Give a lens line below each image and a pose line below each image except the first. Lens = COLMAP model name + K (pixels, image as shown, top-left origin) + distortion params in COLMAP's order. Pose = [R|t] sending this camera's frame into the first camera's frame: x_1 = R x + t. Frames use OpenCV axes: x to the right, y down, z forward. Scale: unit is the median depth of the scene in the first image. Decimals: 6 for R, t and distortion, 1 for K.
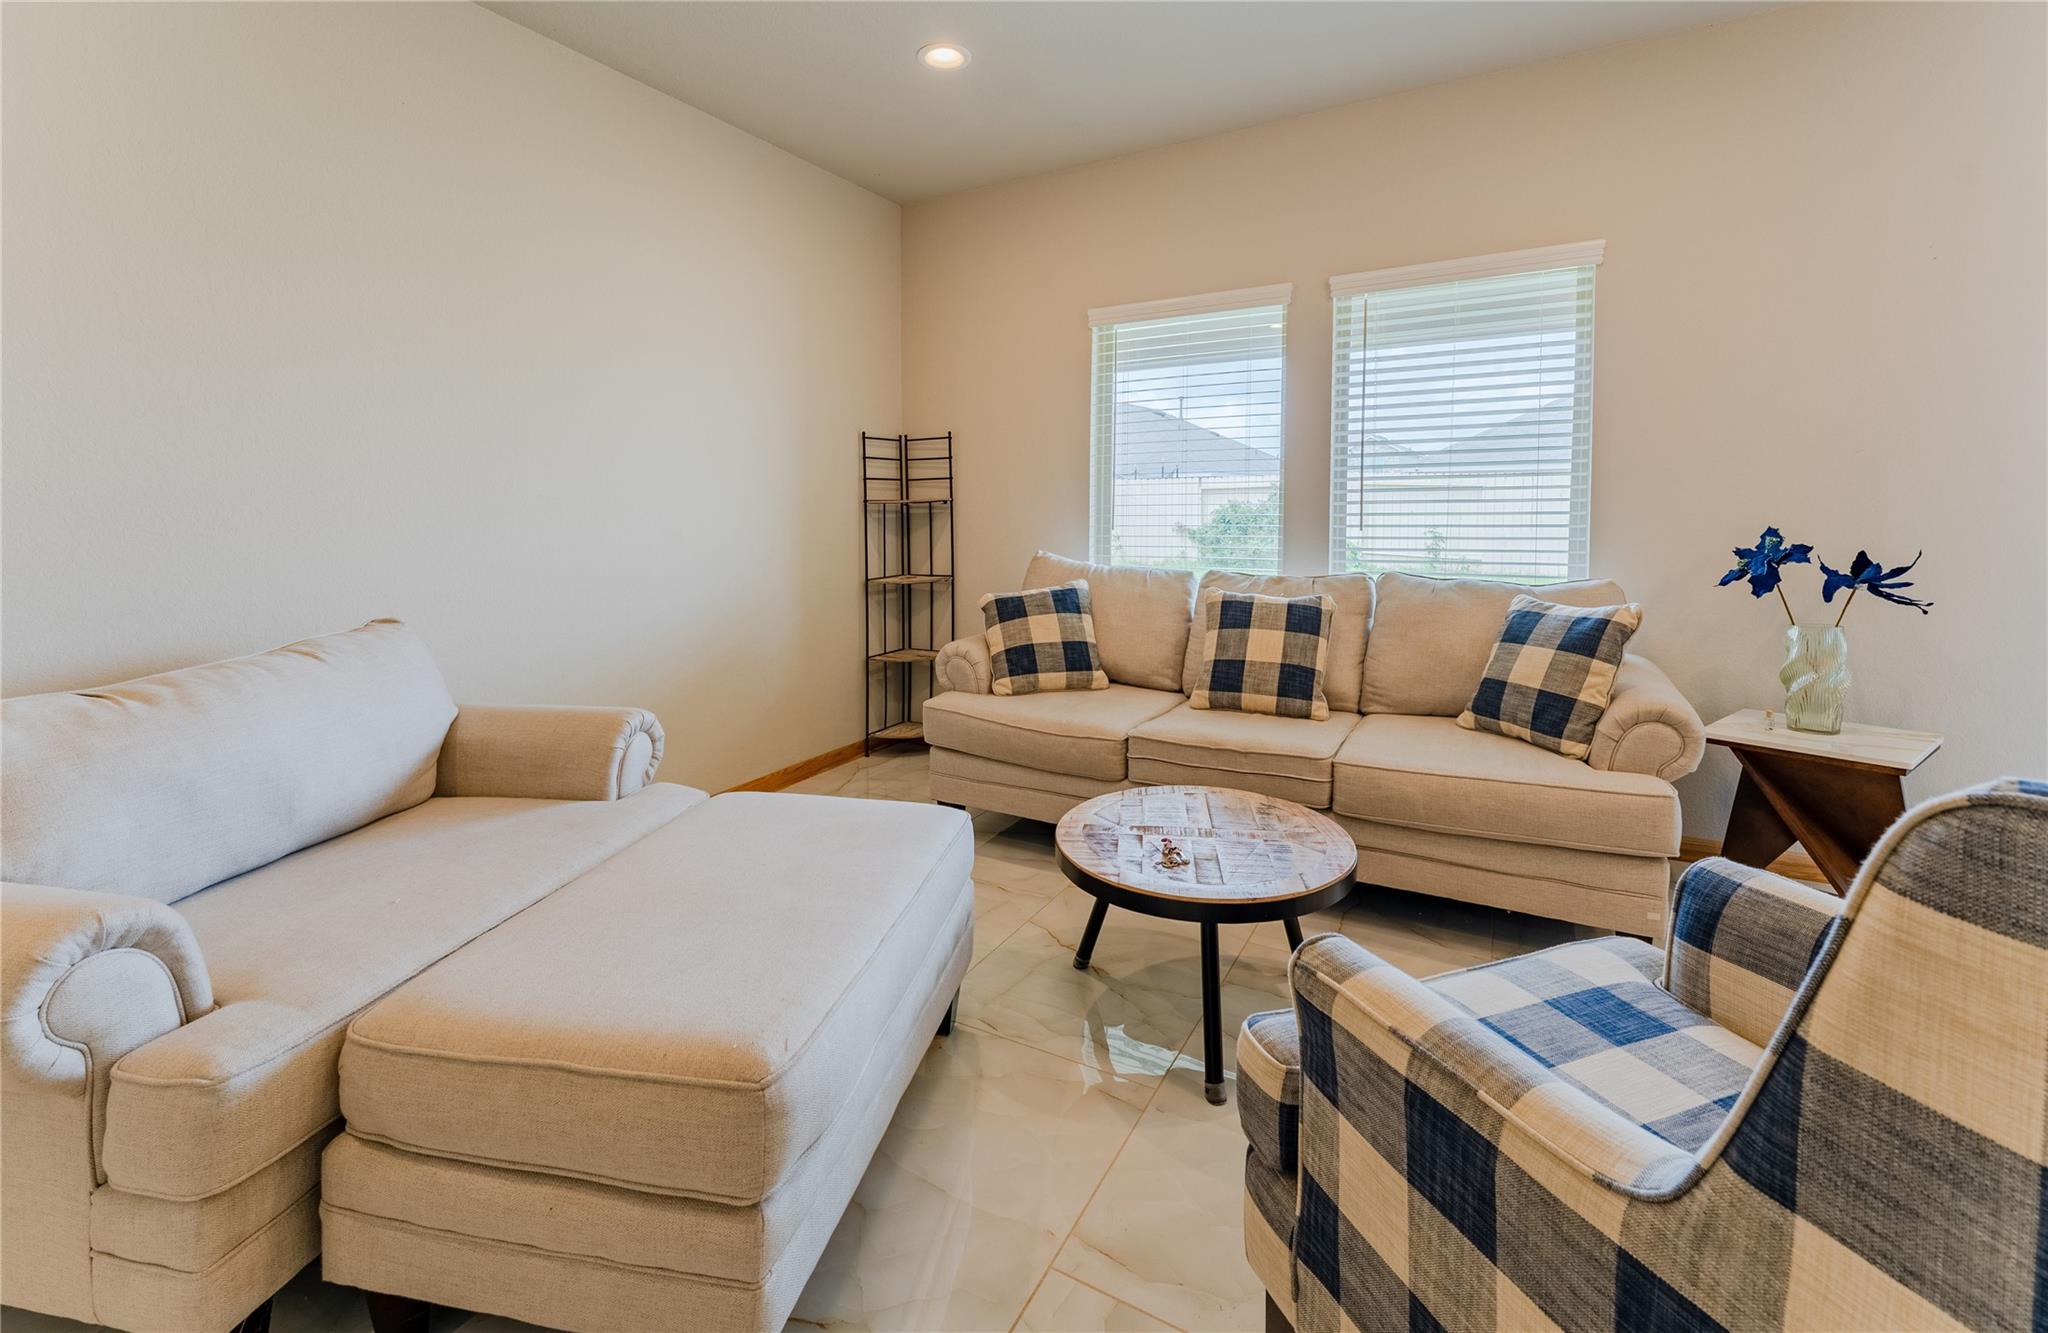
lens RADIAL K [[874.1, 0, 973.3], [0, 874.1, 530.1], [0, 0, 1]] dist [-0.035818, 0.016061]
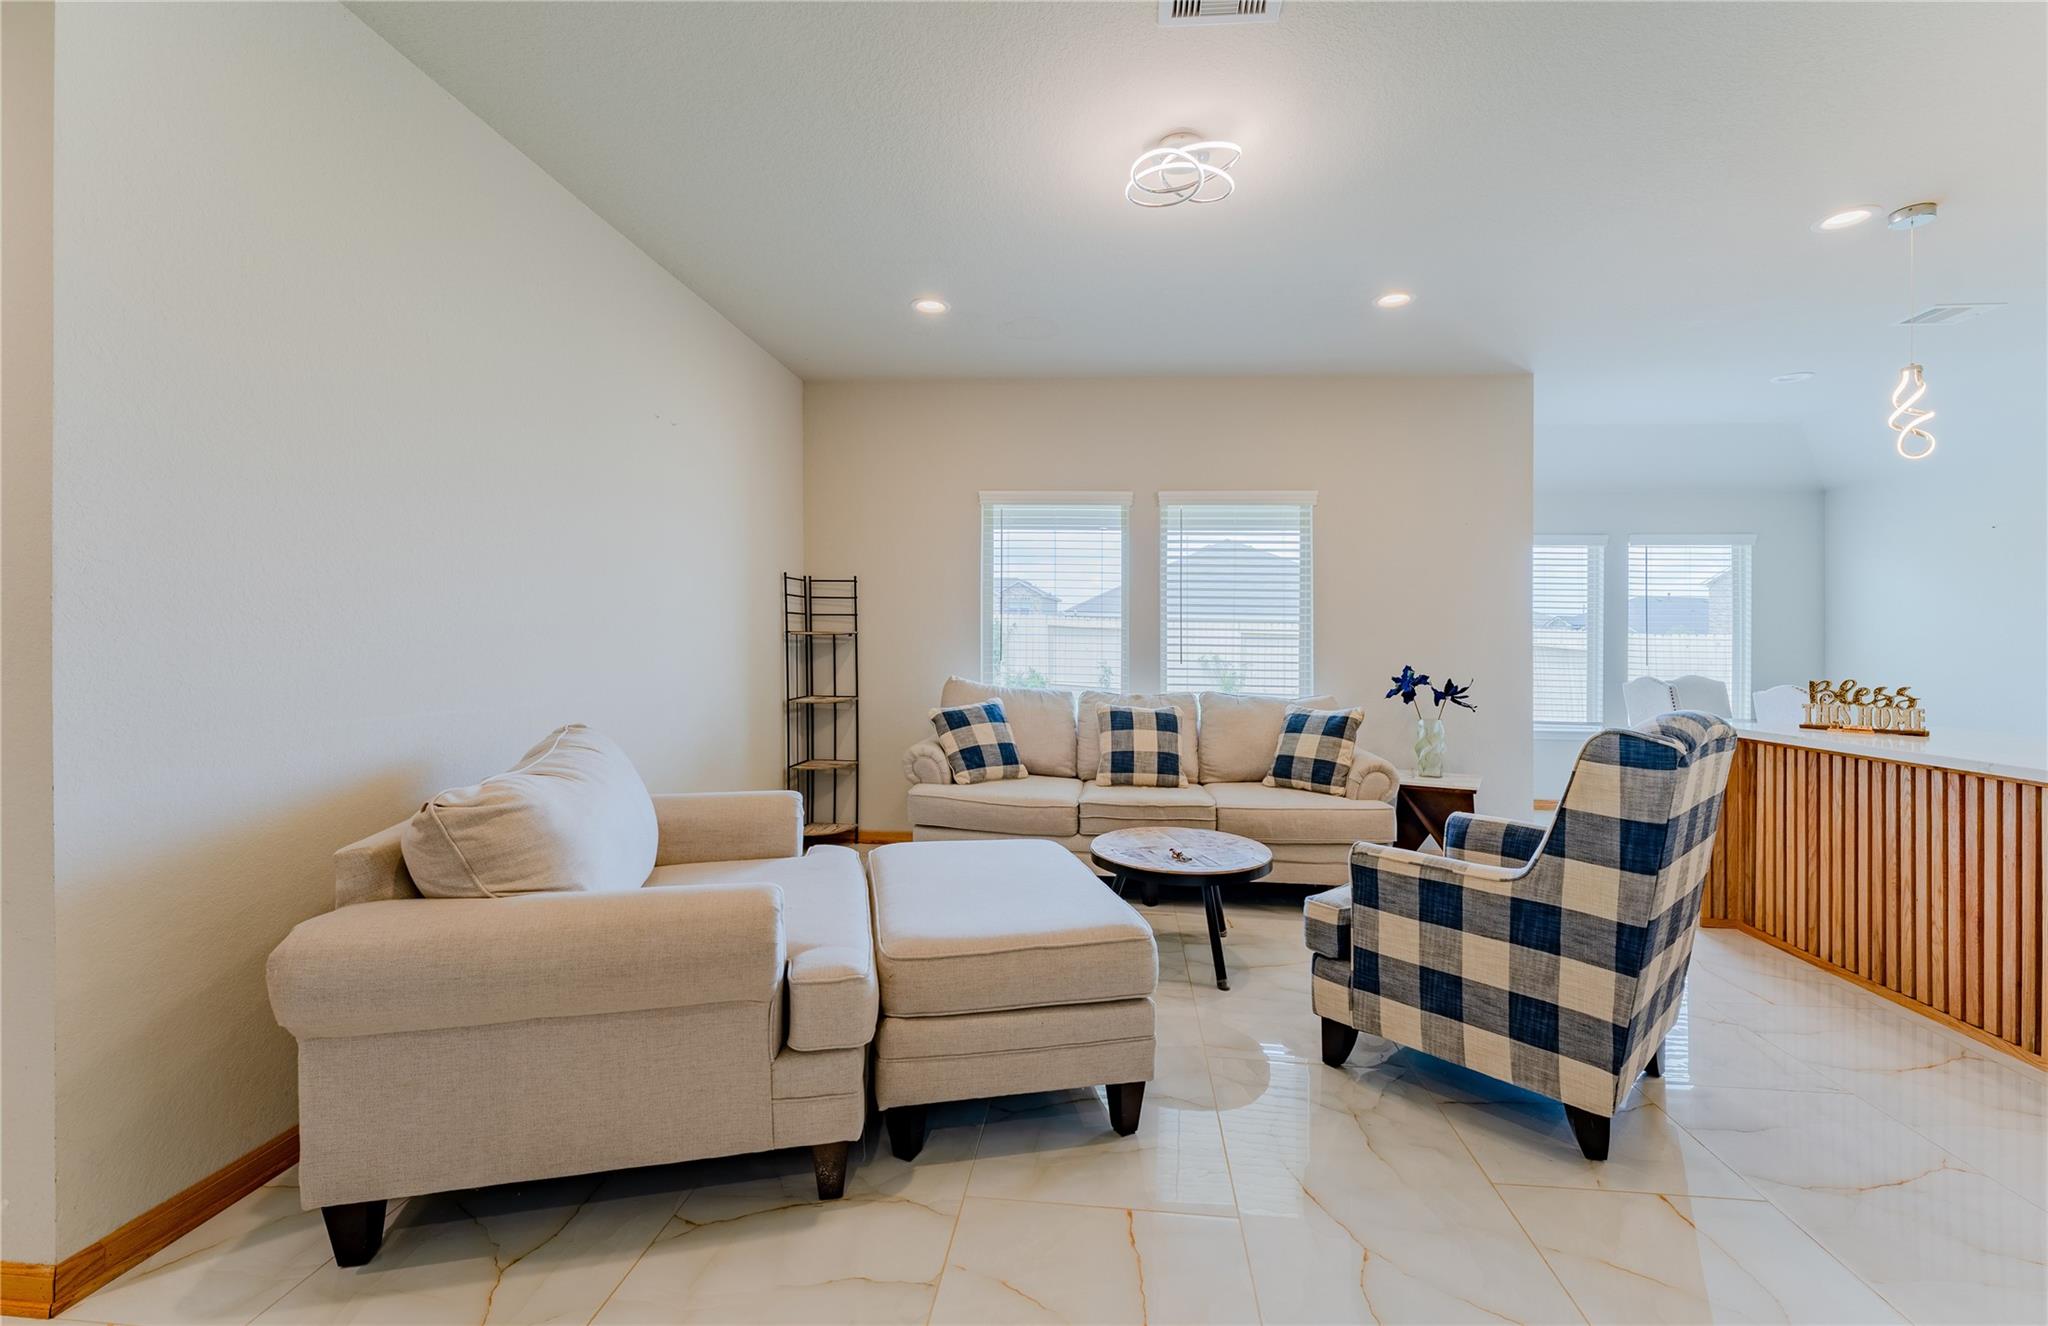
lens RADIAL K [[886.2, 0, 1007.6], [0, 886.2, 638.8], [0, 0, 1]] dist [0.000040, 0.000030]
pose [[0.899956, 0.031193, 0.434864, -0.534907], [-0.016616, 0.999167, -0.037283, 0.020934], [-0.435665, 0.026327, 0.899724, -0.251269]]
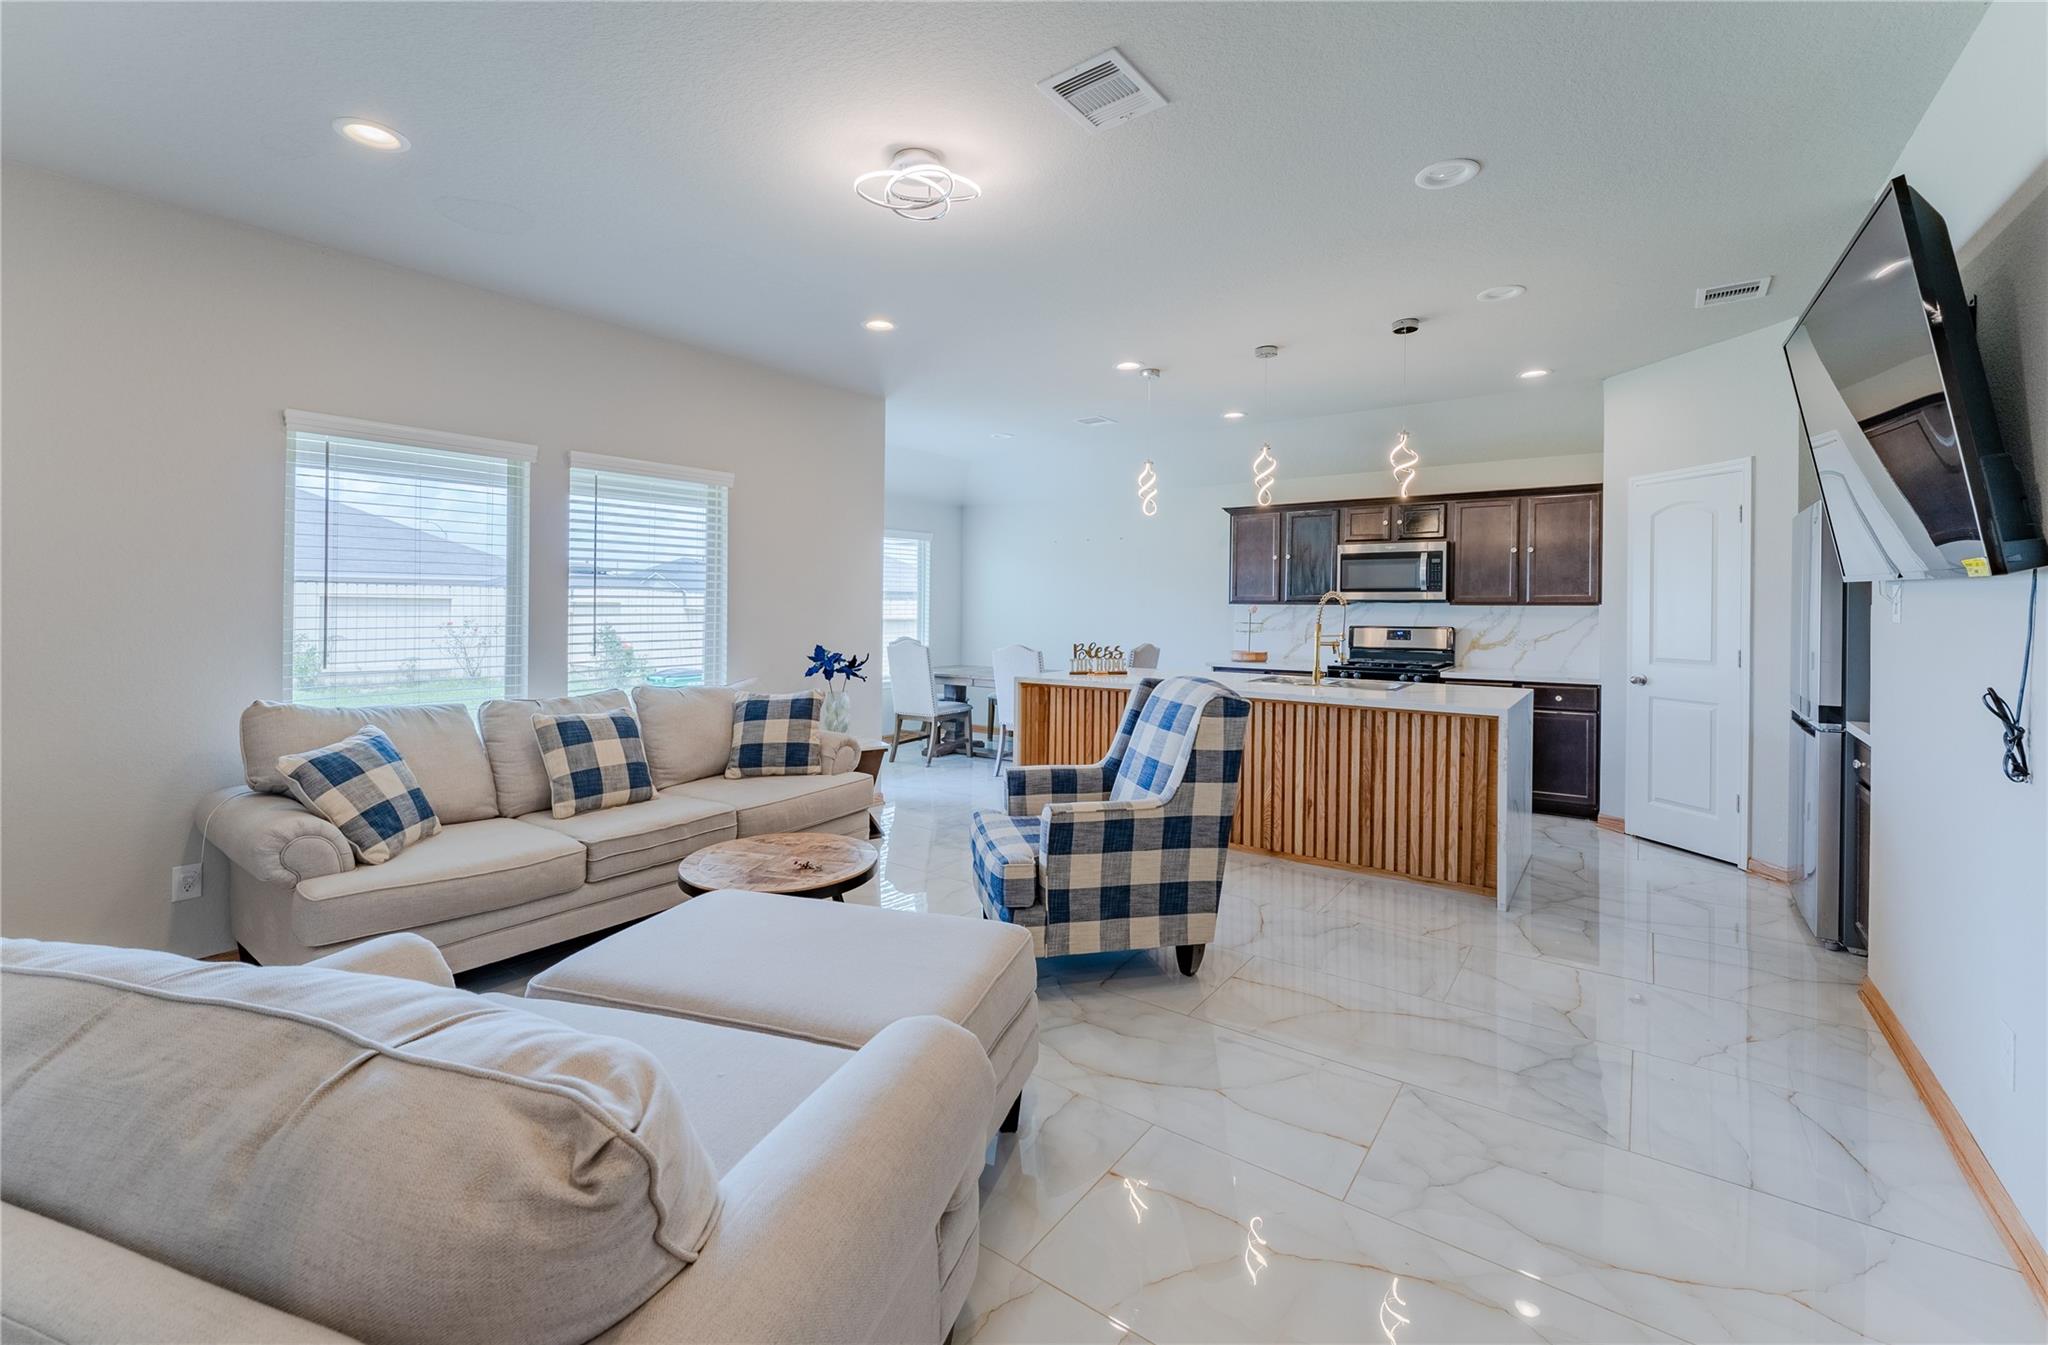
lens RADIAL K [[854.2, 0, 1084.7], [0, 854.2, 608.4], [0, 0, 1]] dist [-0.002215, -0.000187]
pose [[0.041446, 0.013241, 0.999053, -0.855691], [0.026685, 0.999541, -0.014354, -0.036231], [-0.998784, 0.027255, 0.041074, 0.273565]]
